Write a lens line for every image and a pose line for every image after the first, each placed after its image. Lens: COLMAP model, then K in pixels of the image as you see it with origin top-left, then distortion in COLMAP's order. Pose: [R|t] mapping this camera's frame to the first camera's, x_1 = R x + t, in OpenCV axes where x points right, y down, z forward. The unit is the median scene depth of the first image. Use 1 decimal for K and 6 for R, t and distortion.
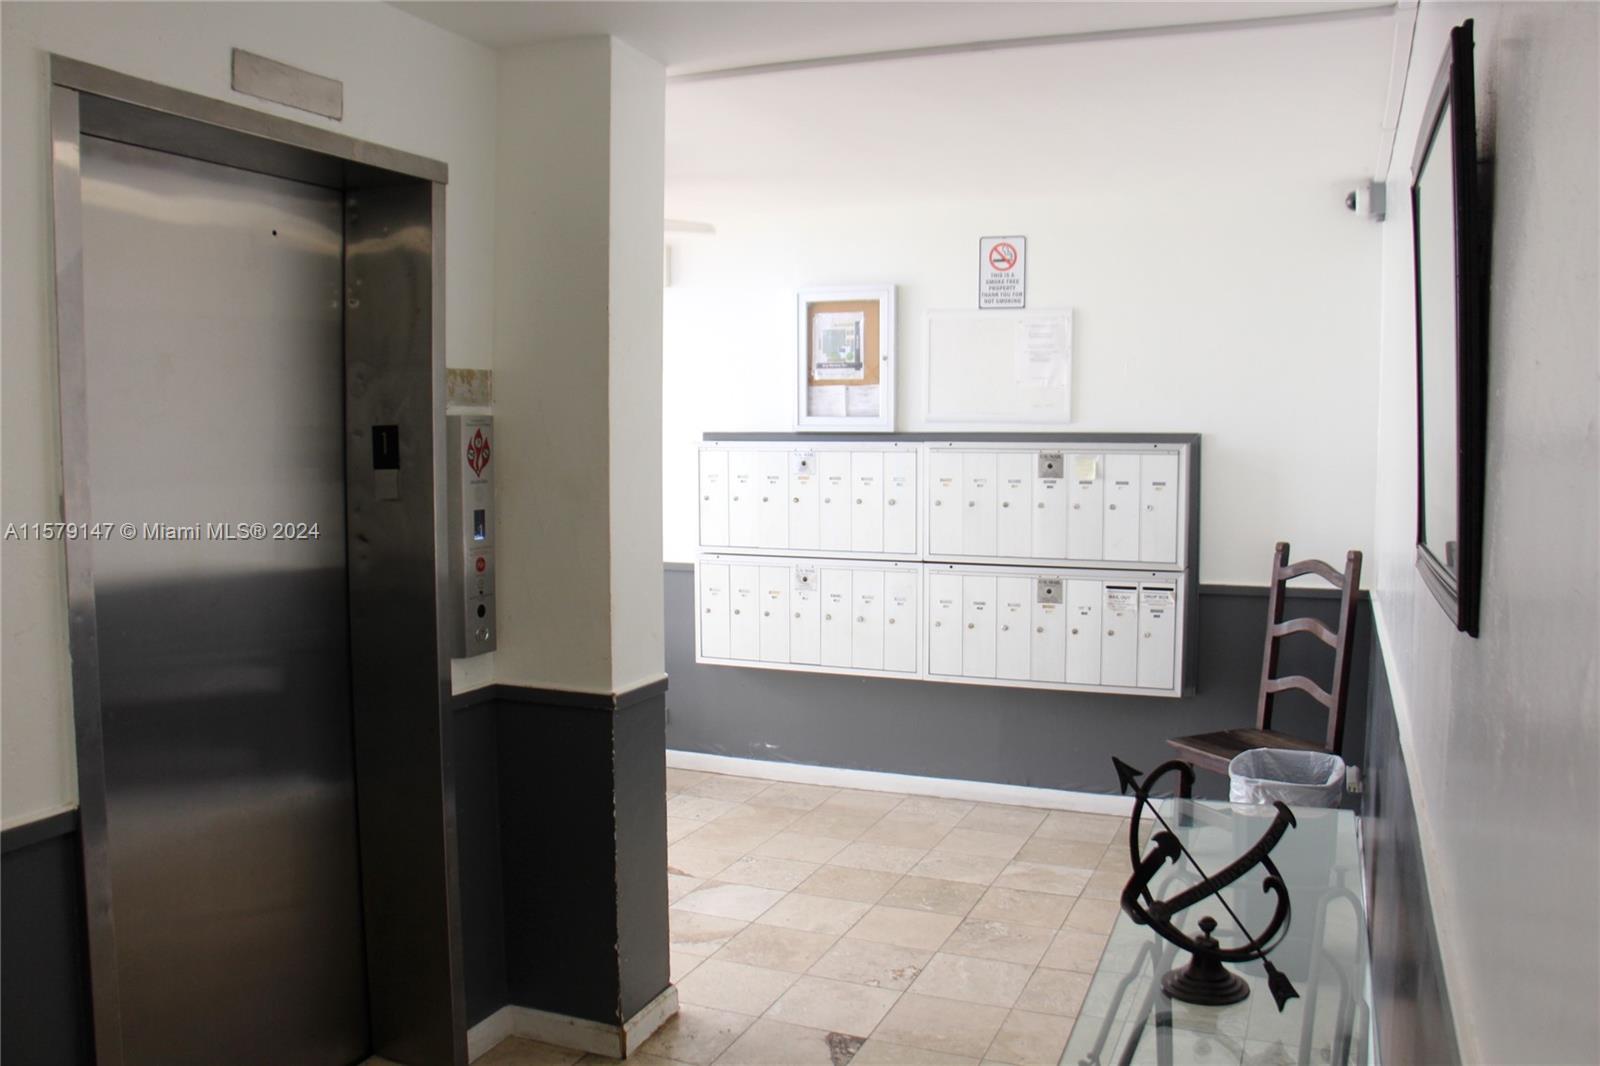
lens RADIAL K [[1352.5, 0, 800.0], [0, 1352.5, 533.0], [0, 0, 1]] dist [-0.203730, 0.208380]
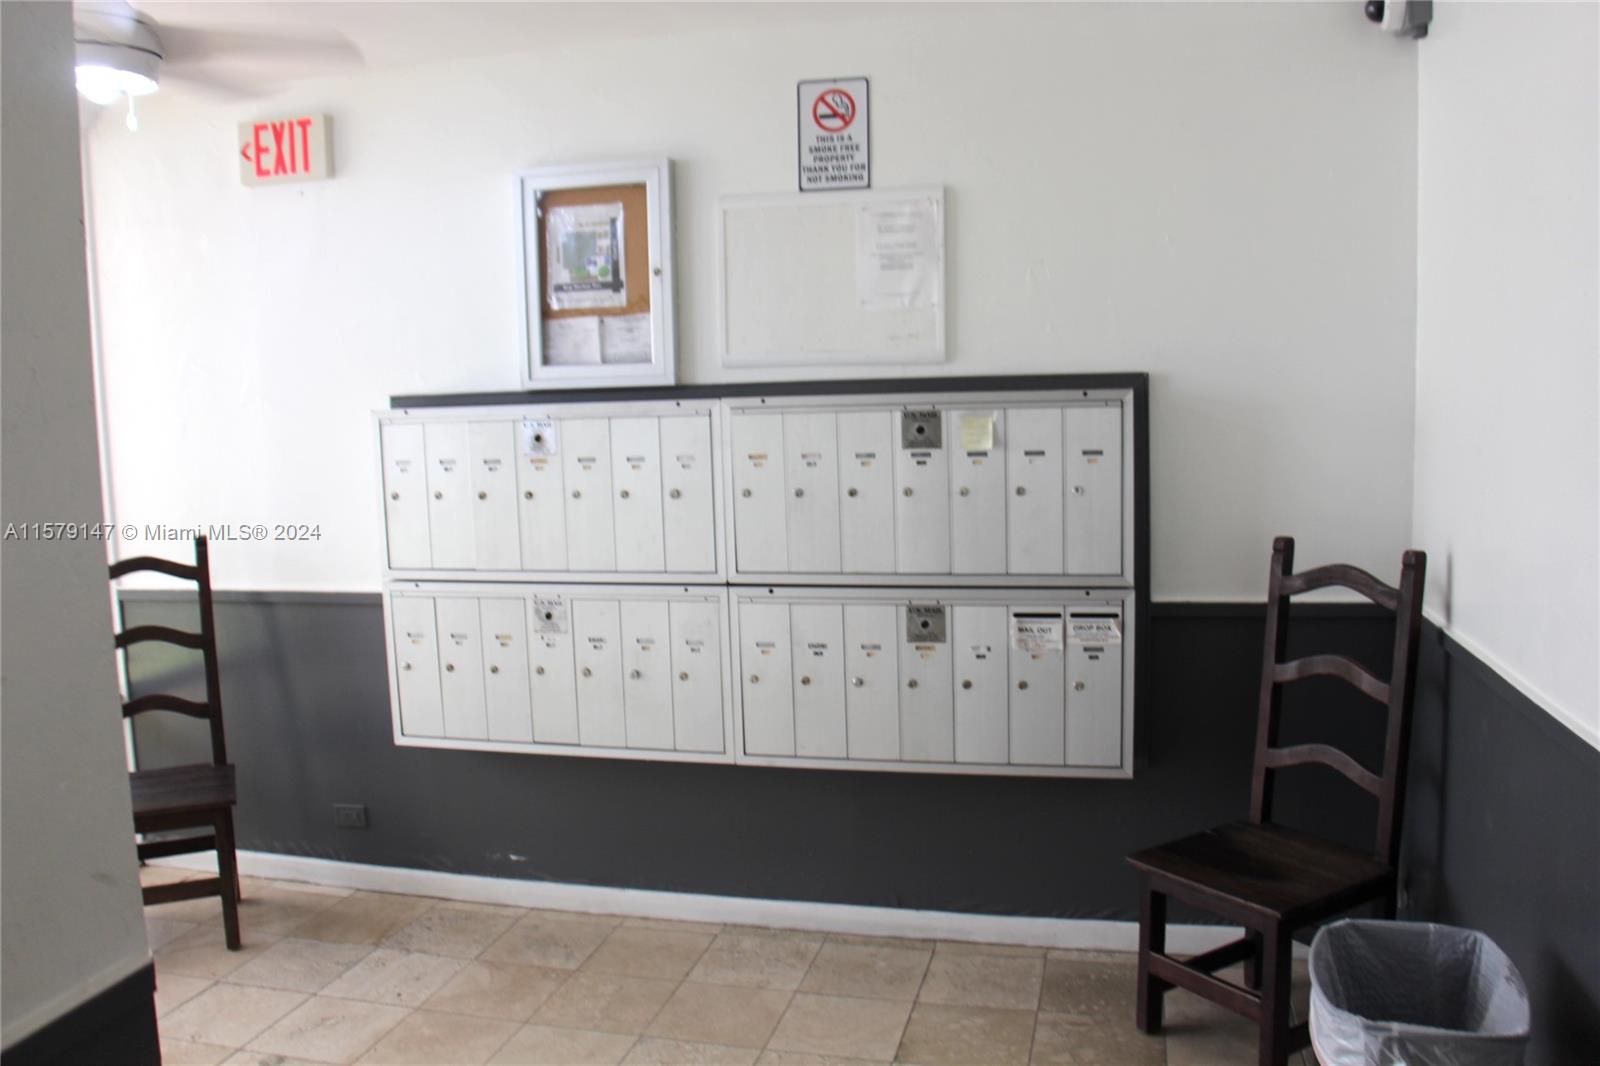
lens RADIAL K [[1352.5, 0, 800.0], [0, 1352.5, 533.0], [0, 0, 1]] dist [-0.203730, 0.208380]
pose [[0.988677, -0.043661, 0.143570, 0.033935], [0.039233, 0.998667, 0.033533, -0.023744], [-0.144843, -0.027521, 0.989072, 0.357933]]
